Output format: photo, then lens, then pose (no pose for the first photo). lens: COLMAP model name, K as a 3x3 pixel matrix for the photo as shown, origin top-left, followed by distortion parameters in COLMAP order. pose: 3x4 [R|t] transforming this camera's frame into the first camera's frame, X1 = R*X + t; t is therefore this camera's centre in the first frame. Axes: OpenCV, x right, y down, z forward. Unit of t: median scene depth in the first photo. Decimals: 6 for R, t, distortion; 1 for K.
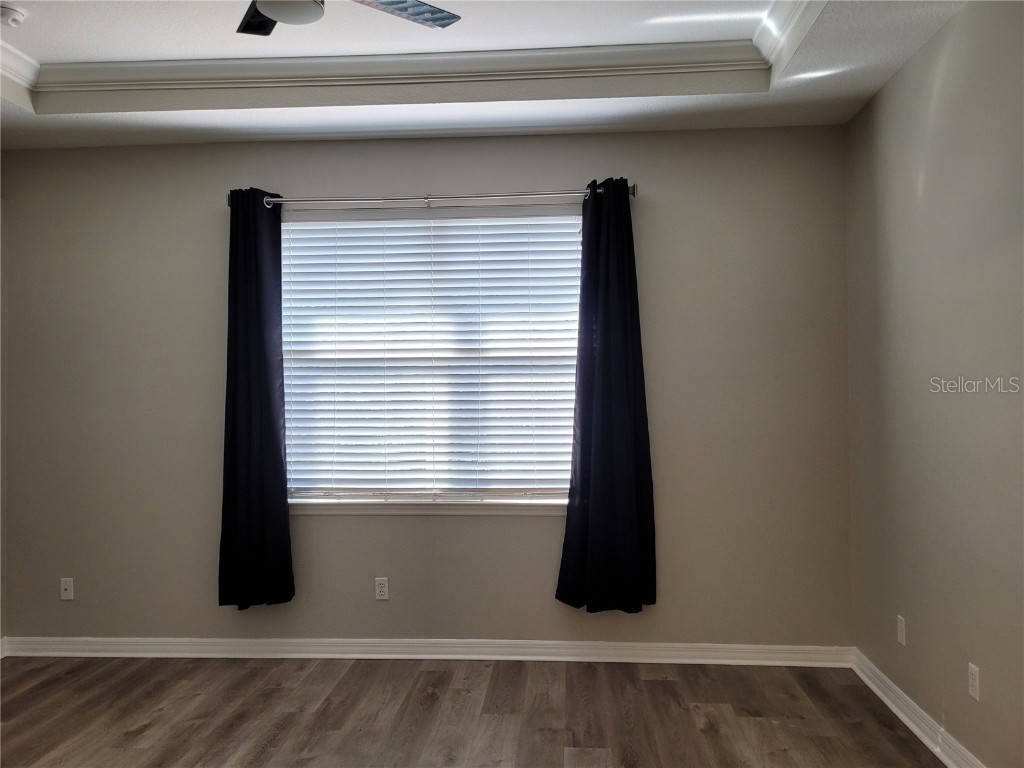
lens RADIAL K [[778.0, 0, 510.0], [0, 778.0, 385.4], [0, 0, 1]] dist [0.032700, -0.033790]
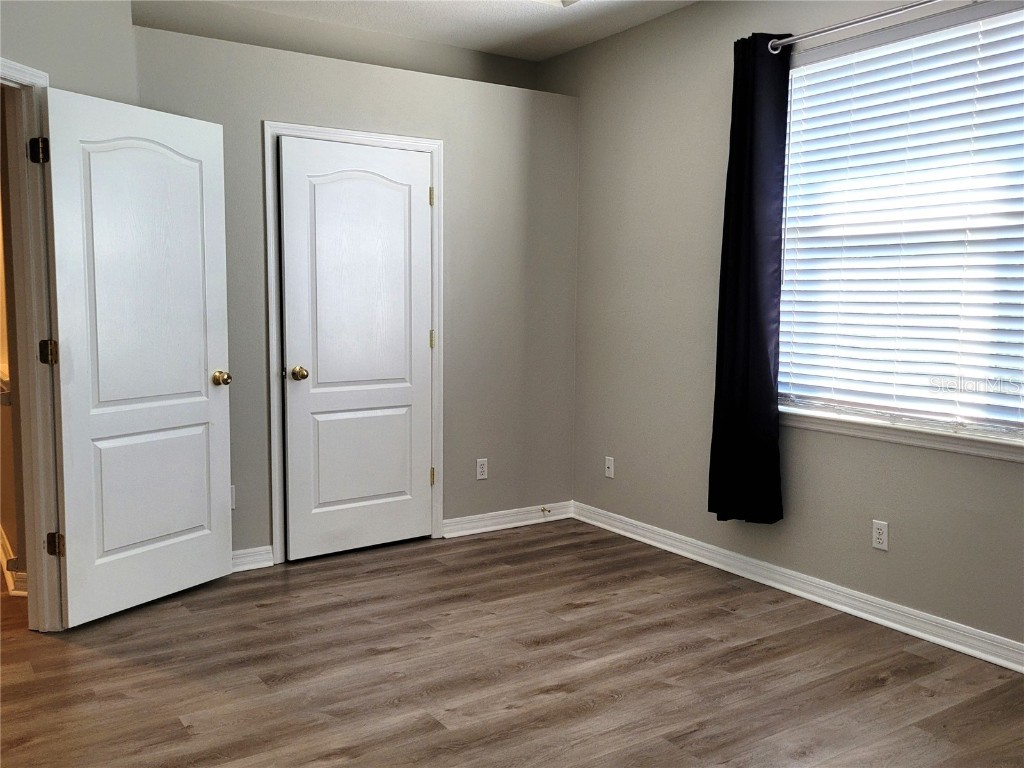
lens RADIAL K [[881.9, 0, 510.6], [0, 881.9, 381.5], [0, 0, 1]] dist [0.008527, 0.005768]
pose [[0.602991, 0.089485, -0.792713, 0.305226], [0.002417, 0.993479, 0.113987, 0.009767], [0.797744, -0.070649, 0.598843, 0.202996]]
